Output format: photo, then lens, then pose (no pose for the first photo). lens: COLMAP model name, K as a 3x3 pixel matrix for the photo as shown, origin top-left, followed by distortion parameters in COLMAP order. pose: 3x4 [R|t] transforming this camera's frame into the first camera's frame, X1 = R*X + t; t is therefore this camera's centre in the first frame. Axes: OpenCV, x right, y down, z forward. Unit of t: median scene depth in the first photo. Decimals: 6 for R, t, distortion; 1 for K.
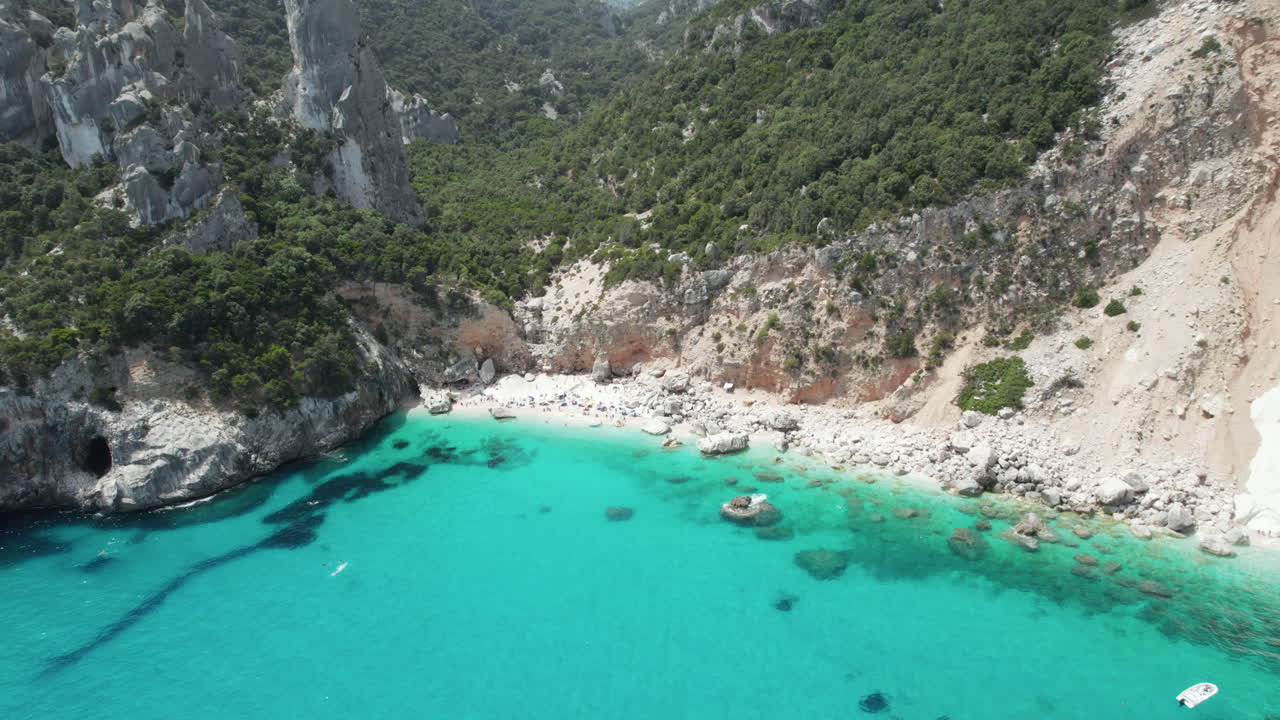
lens RADIAL K [[858.1, 0, 637.8], [0, 858.1, 362.5], [0, 0, 1]] dist [0.005690, -0.027918]
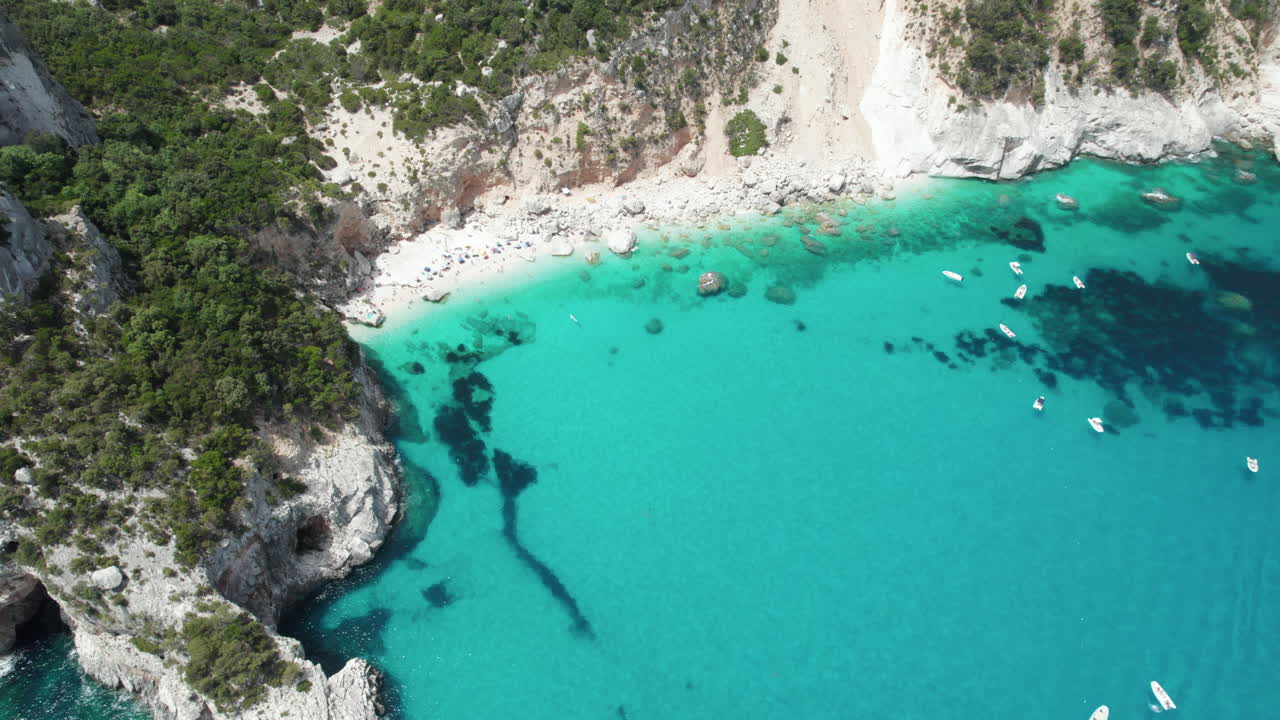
lens RADIAL K [[858.1, 0, 642.1], [0, 858.1, 359.0], [0, 0, 1]] dist [0.005690, -0.027918]
pose [[0.605597, -0.514528, 0.607053, -0.730643], [0.172477, 0.829583, 0.531078, -0.425217], [-0.776855, -0.216917, 0.591137, 0.128647]]
